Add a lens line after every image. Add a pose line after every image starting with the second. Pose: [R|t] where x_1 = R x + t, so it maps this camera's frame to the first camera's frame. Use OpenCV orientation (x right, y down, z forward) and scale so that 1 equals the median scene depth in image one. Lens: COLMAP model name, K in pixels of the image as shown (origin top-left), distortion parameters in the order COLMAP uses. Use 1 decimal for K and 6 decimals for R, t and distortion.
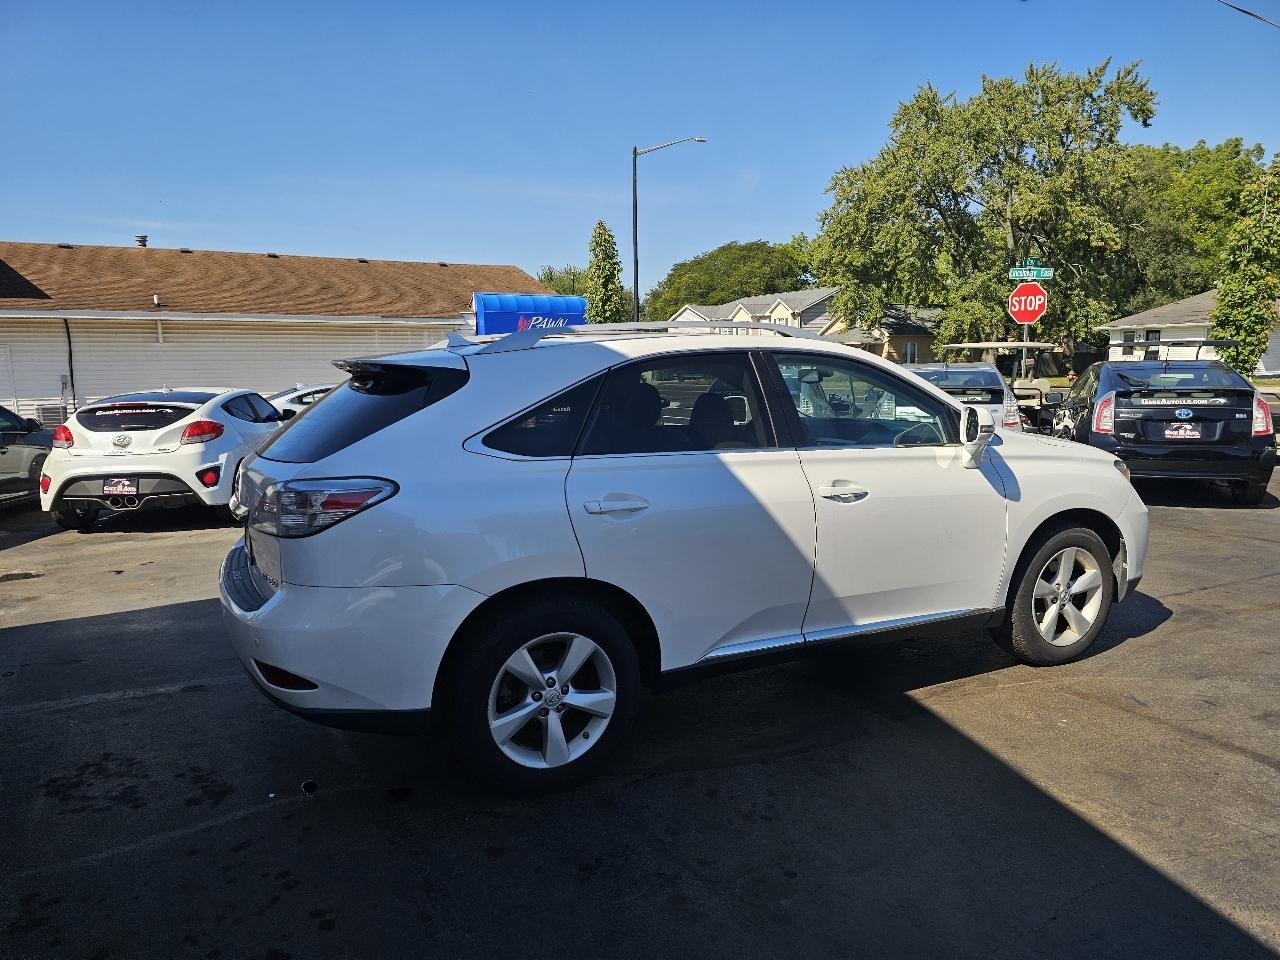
lens RADIAL K [[855.1, 0, 627.3], [0, 855.1, 483.4], [0, 0, 1]] dist [0.065186, -0.062912]
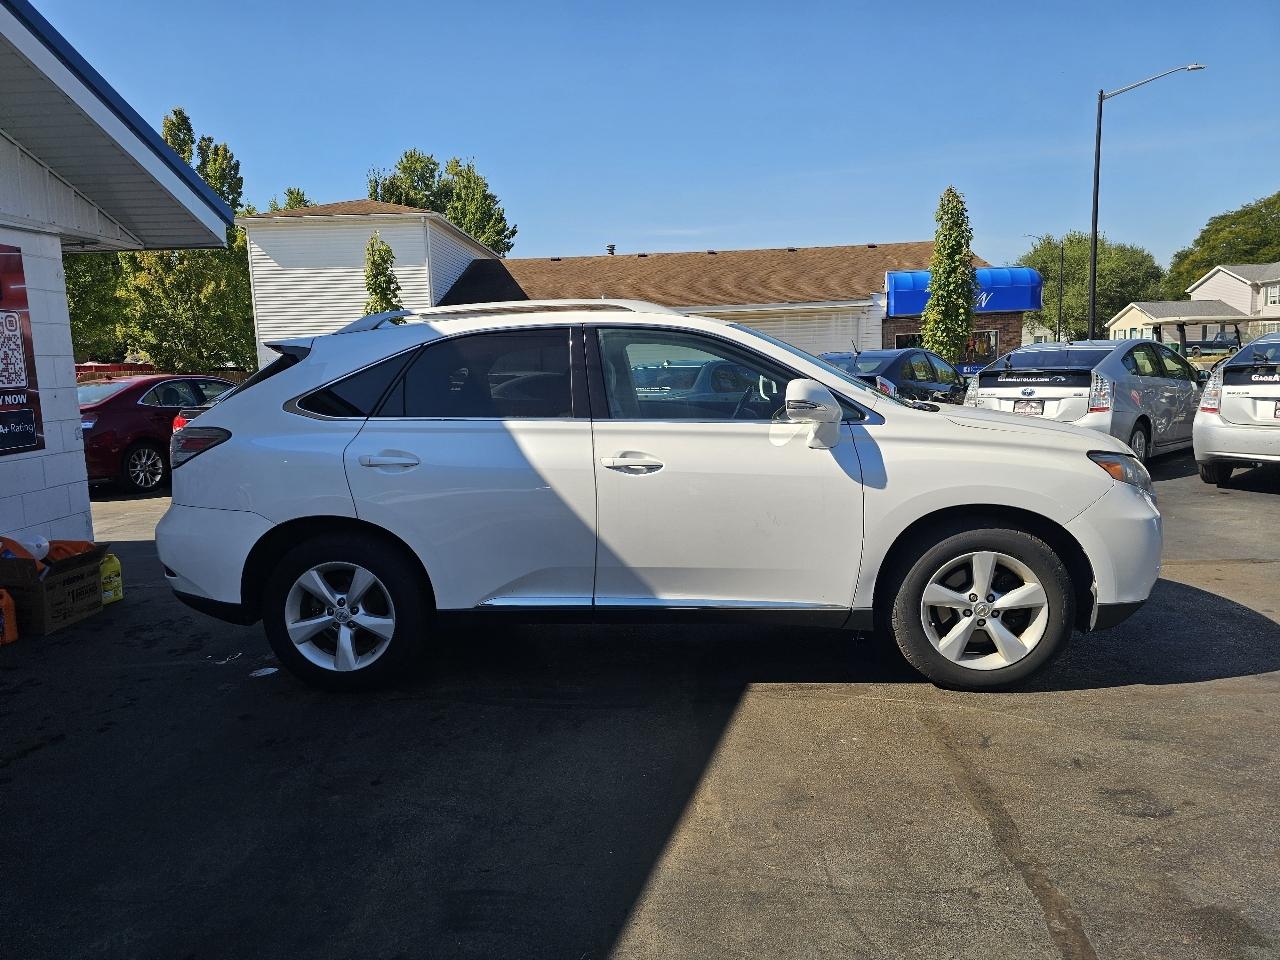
lens RADIAL K [[855.7, 0, 630.7], [0, 855.7, 459.3], [0, 0, 1]] dist [0.063227, -0.066198]
pose [[0.848494, 0.047515, -0.527068, 0.214355], [-0.052301, 0.998614, 0.005828, -0.000190], [0.526614, 0.022621, 0.849803, 0.039358]]
